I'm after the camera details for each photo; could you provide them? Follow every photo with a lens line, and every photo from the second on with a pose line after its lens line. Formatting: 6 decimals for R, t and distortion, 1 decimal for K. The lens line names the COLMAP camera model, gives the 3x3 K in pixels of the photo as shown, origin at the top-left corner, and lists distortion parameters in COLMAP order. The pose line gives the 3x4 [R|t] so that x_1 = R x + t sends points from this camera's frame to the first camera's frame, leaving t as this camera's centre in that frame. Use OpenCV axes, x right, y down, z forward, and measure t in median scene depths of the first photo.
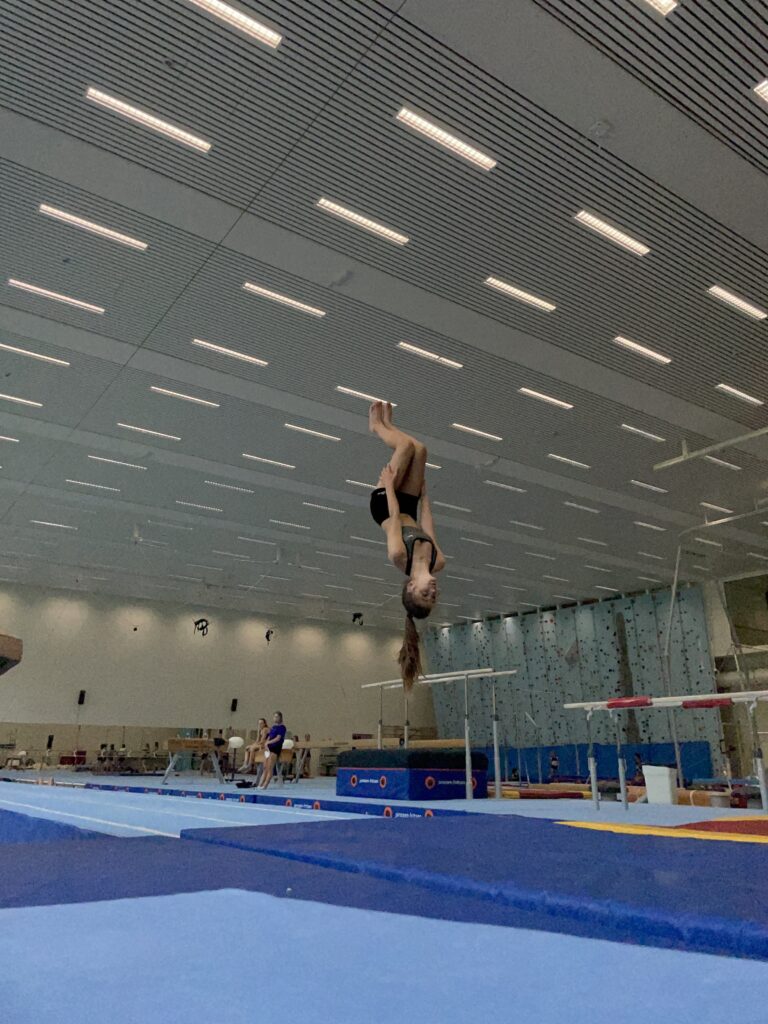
lens RADIAL K [[765.1, 0, 383.3], [0, 765.1, 497.6], [0, 0, 1]] dist [0.112785, -0.176440]
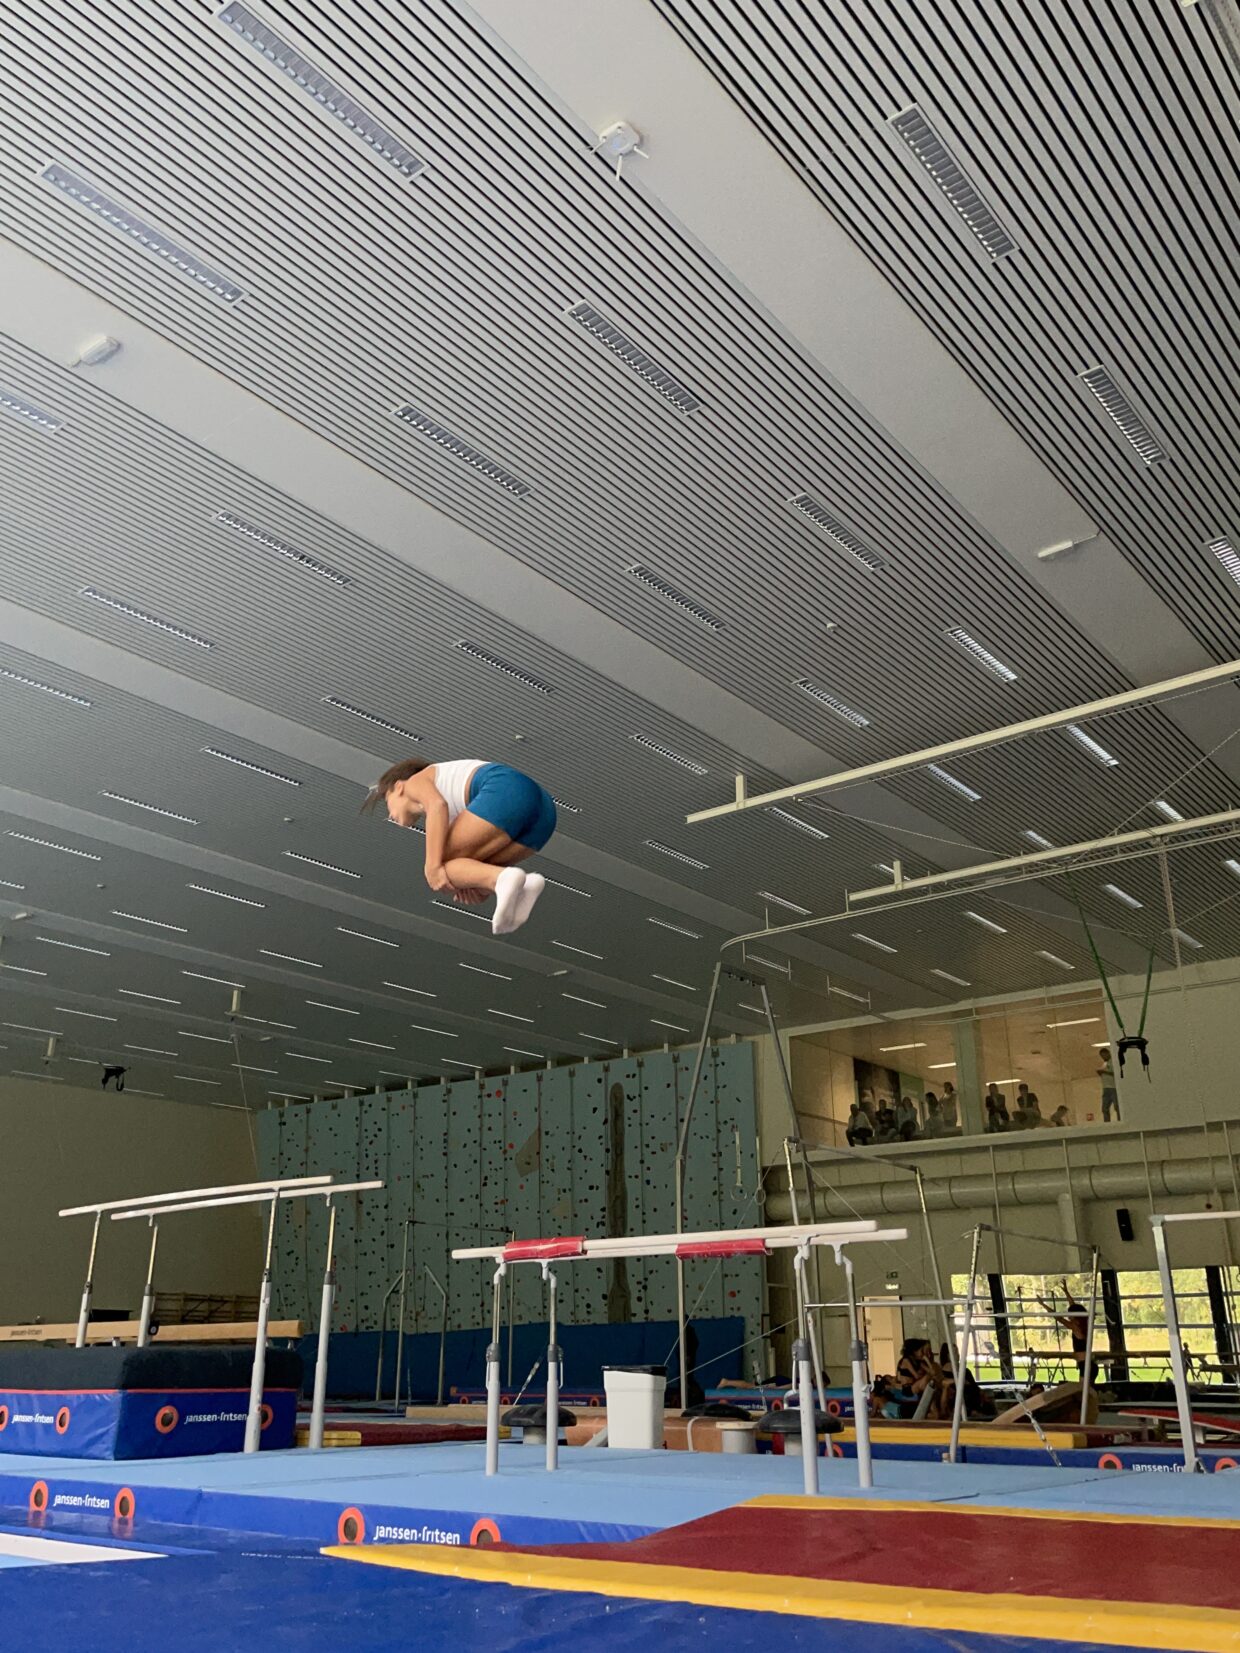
lens RADIAL K [[1373.5, 0, 620.0], [0, 1373.5, 826.5], [0, 0, 1]] dist [0.113045, -0.168829]
pose [[0.958671, 0.091483, 0.269409, 0.054107], [-0.082198, 0.995574, -0.045573, 0.022927], [-0.272386, 0.021545, 0.961947, 0.088787]]
